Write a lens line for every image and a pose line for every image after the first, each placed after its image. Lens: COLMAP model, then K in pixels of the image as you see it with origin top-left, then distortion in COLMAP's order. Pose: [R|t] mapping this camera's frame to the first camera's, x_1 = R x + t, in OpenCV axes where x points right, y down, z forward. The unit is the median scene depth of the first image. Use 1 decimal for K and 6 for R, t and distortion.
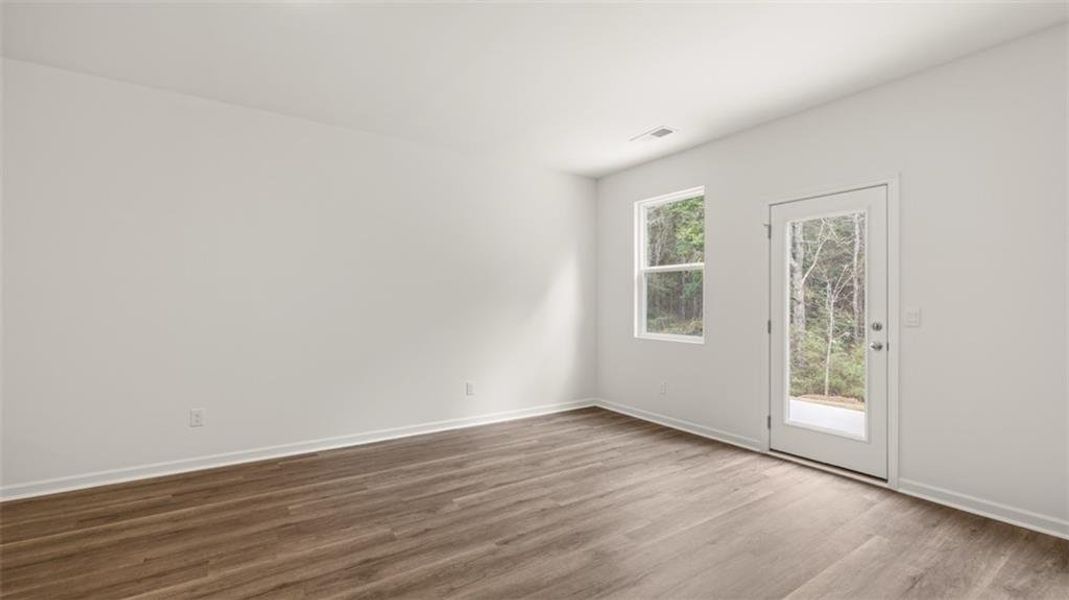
lens RADIAL K [[450.7, 0, 534.5], [0, 450.7, 300.0], [0, 0, 1]] dist [0.000972, 0.000094]
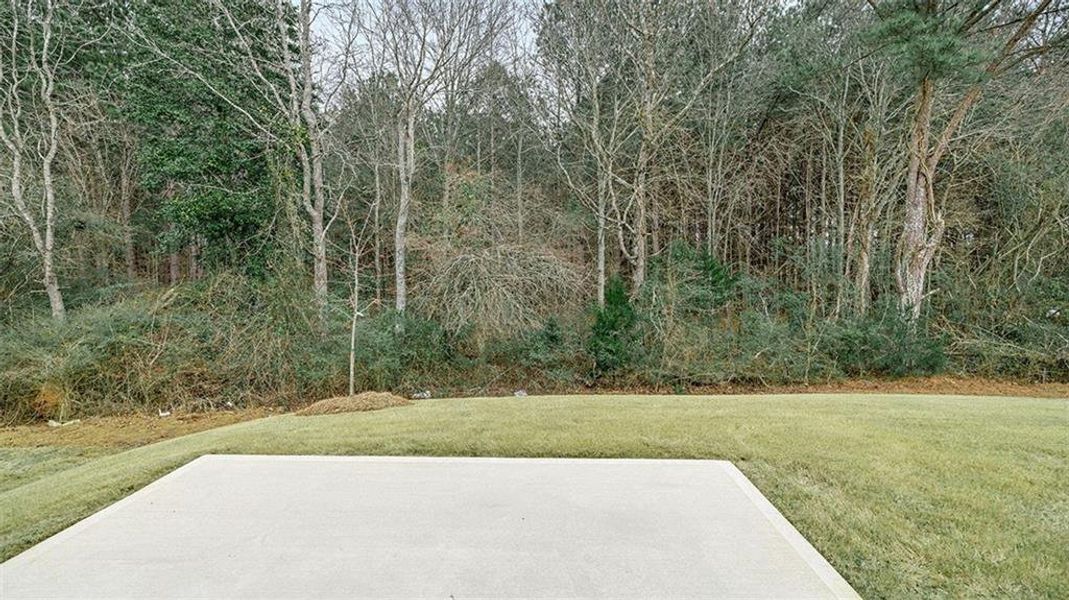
lens RADIAL K [[450.7, 0, 534.5], [0, 450.7, 300.0], [0, 0, 1]] dist [0.000972, 0.000094]
pose [[0.572818, -0.062943, 0.817262, 0.131477], [-0.009167, 0.996493, 0.083172, 0.006096], [-0.819631, -0.055134, 0.570232, 0.201206]]
